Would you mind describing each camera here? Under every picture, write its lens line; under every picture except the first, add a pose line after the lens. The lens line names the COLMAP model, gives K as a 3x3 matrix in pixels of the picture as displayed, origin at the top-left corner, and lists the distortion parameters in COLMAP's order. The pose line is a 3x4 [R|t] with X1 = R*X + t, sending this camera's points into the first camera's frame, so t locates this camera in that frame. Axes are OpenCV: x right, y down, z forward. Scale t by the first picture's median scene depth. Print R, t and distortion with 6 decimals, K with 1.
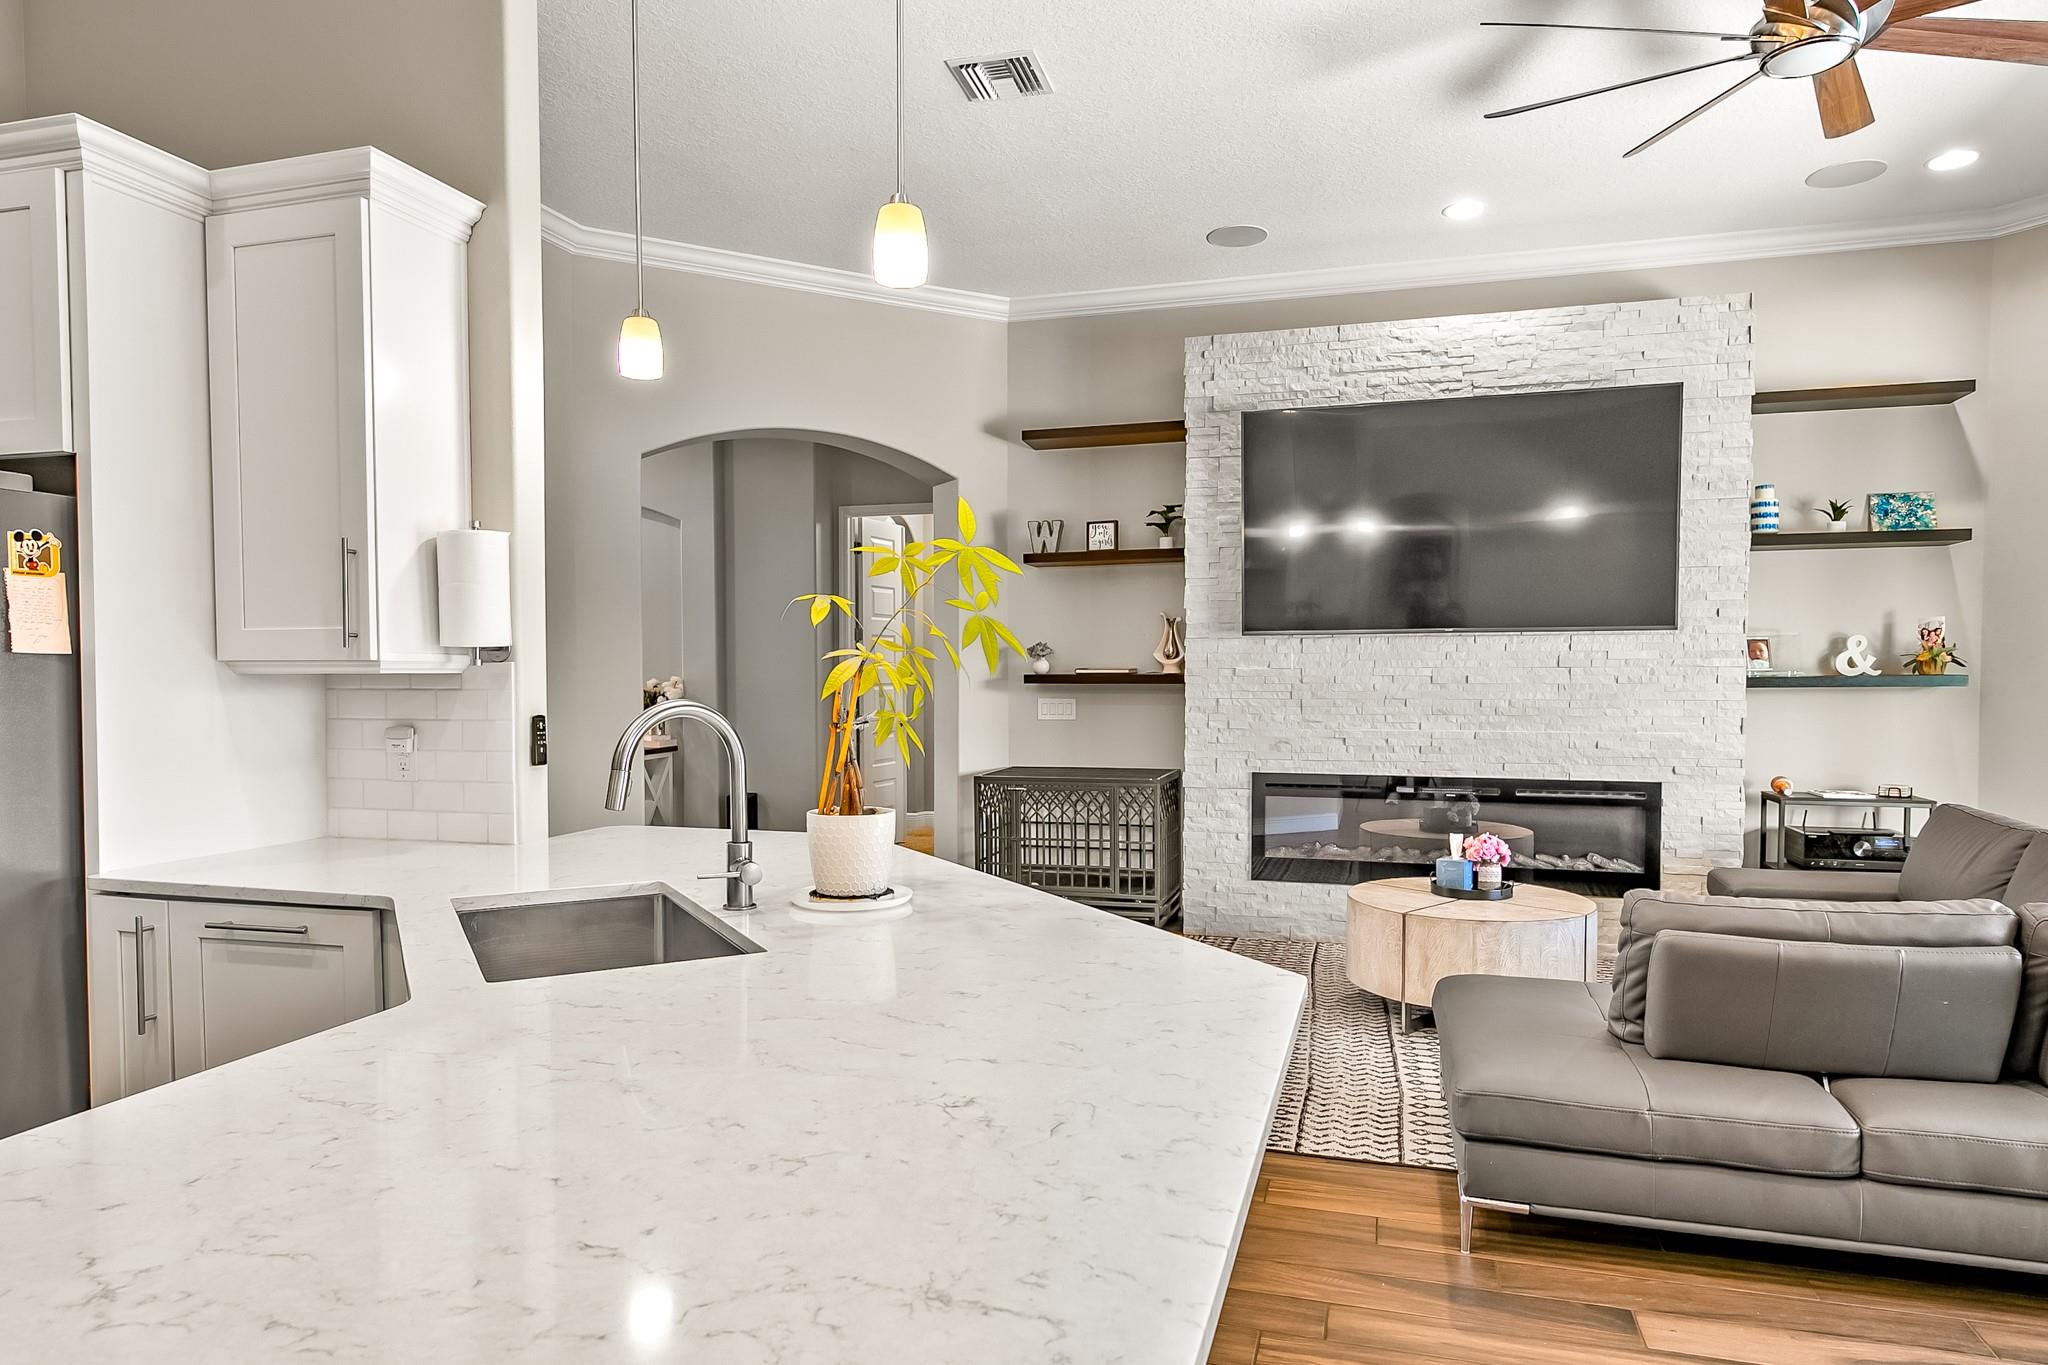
lens RADIAL K [[1230.7, 0, 1001.4], [0, 1230.7, 708.6], [0, 0, 1]] dist [-0.000078, 0.000824]
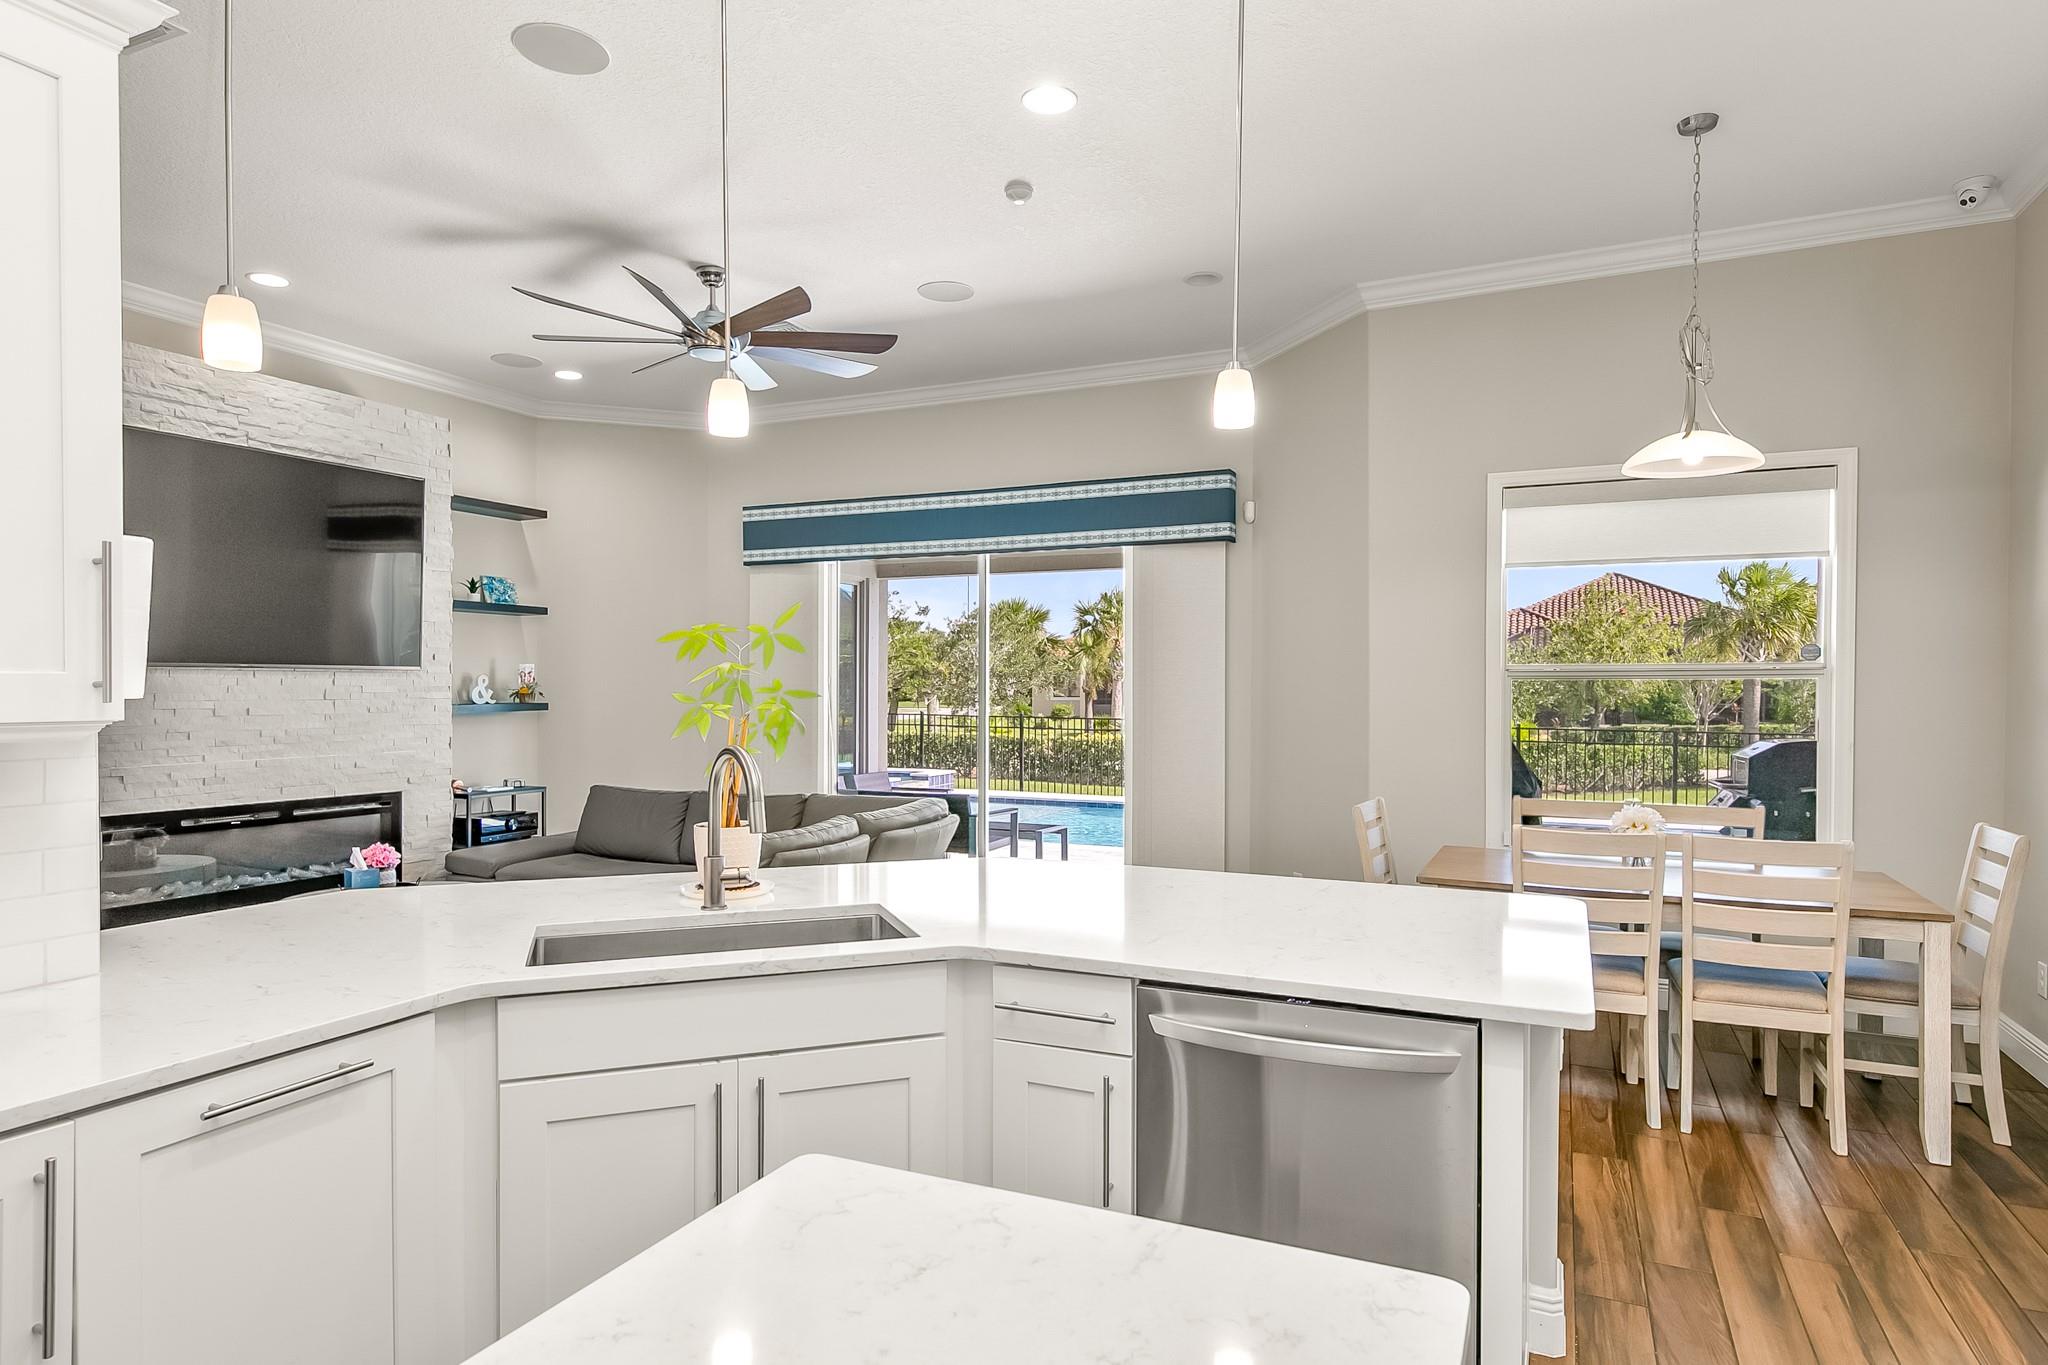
lens RADIAL K [[1125.2, 0, 1029.1], [0, 1125.2, 701.8], [0, 0, 1]] dist [0.016021, -0.004316]
pose [[0.154214, -0.008741, 0.987999, -0.489400], [0.029345, 0.999560, 0.004263, -0.016746], [-0.987602, 0.028335, 0.154403, 0.186022]]
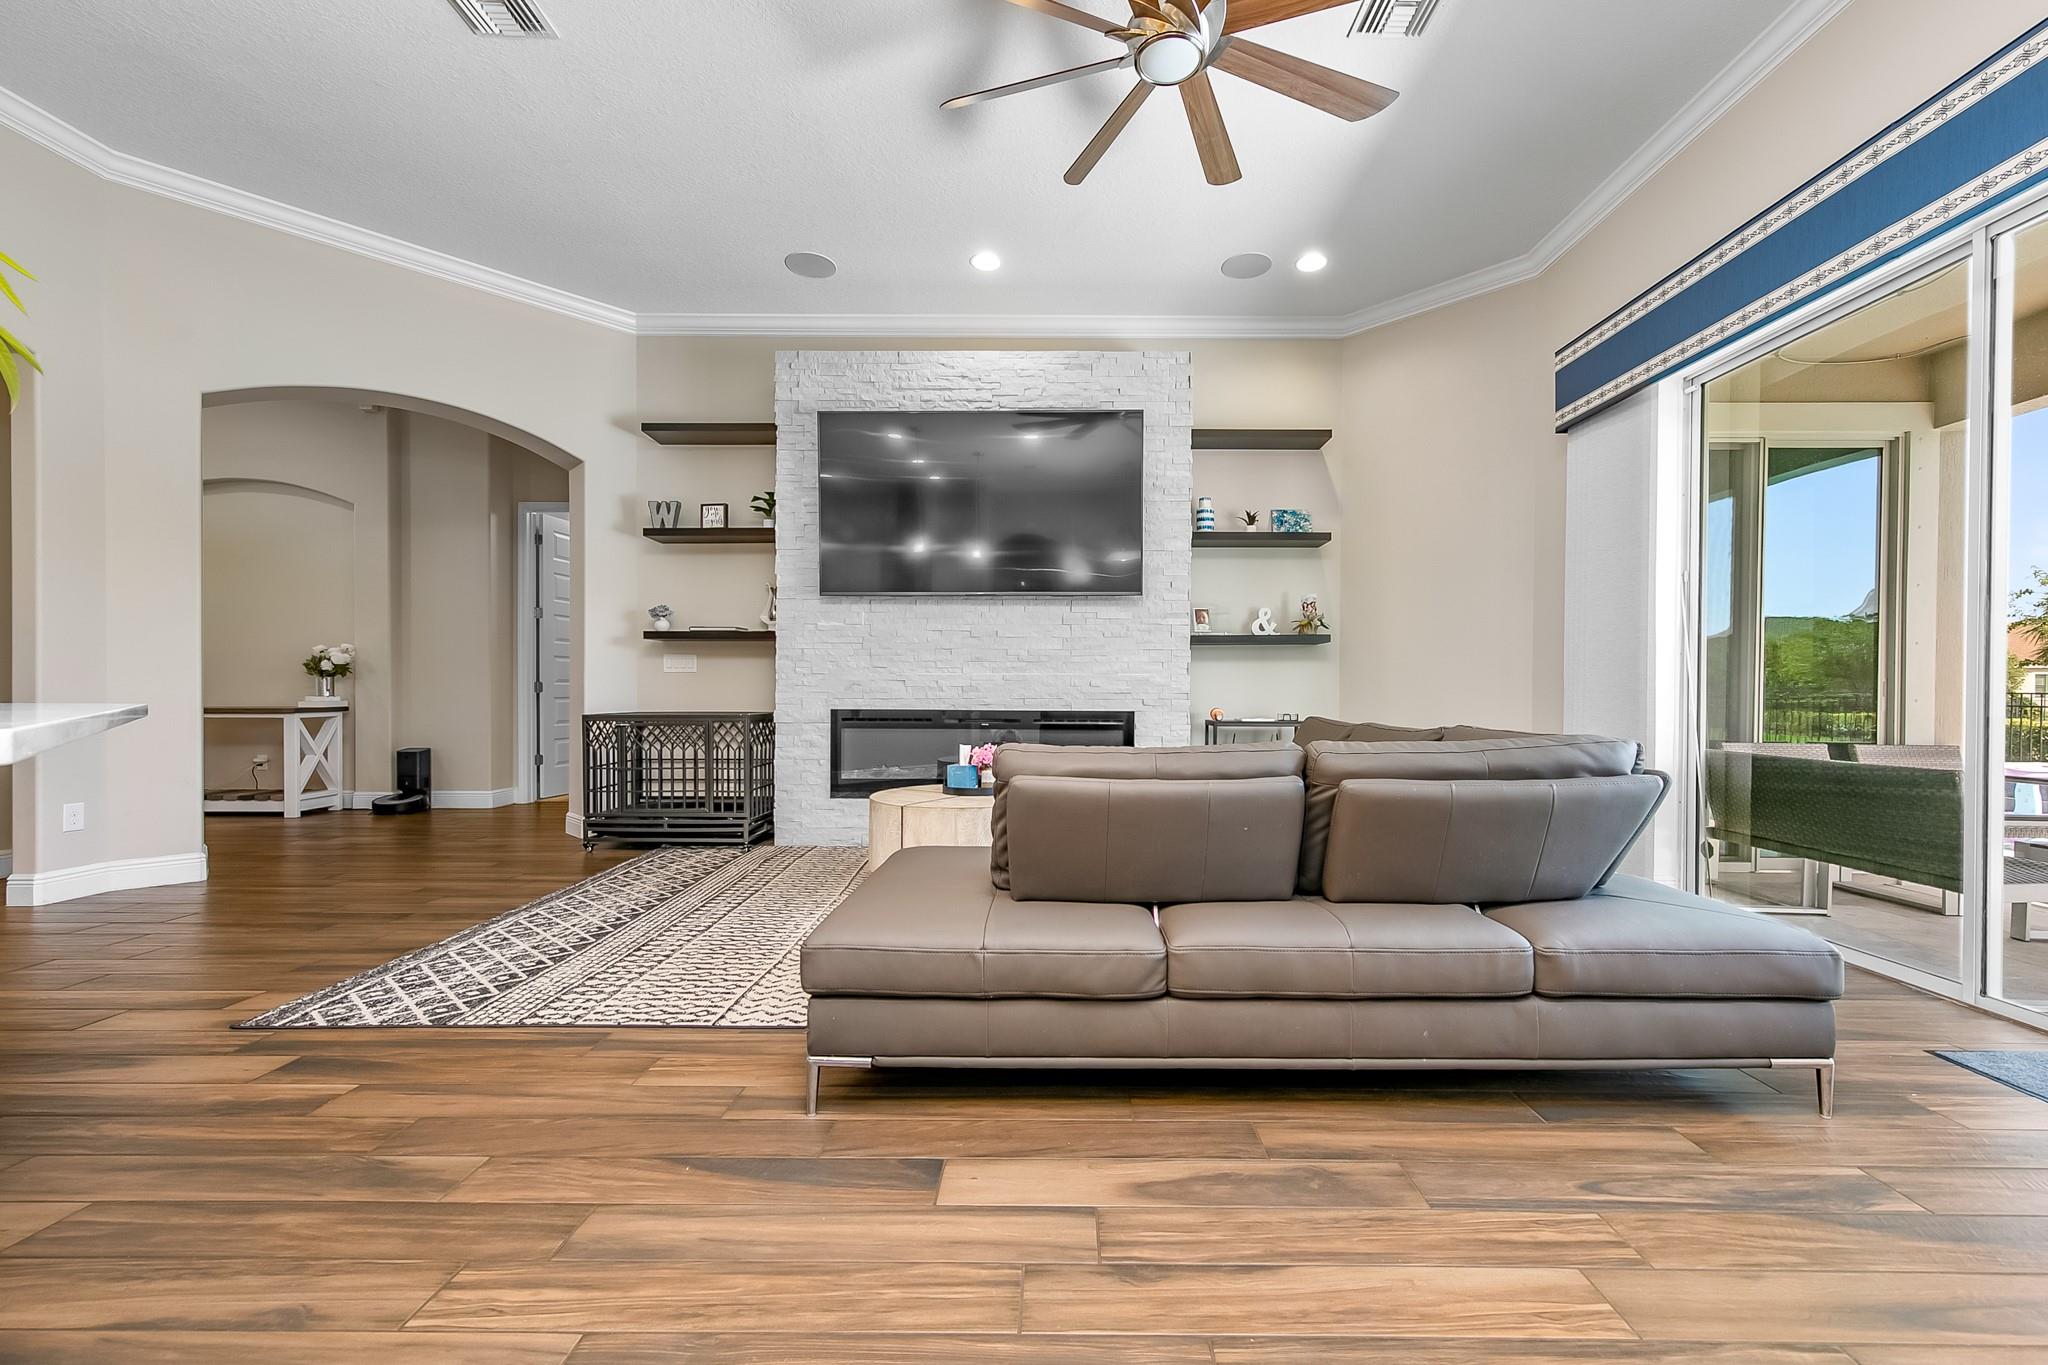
lens RADIAL K [[844.5, 0, 1031.1], [0, 844.5, 703.6], [0, 0, 1]] dist [-0.002525, -0.000046]
pose [[0.960148, -0.003608, 0.279467, 0.167985], [0.007309, 0.999899, -0.012202, 0.060744], [-0.279395, 0.013759, 0.960078, 0.147318]]
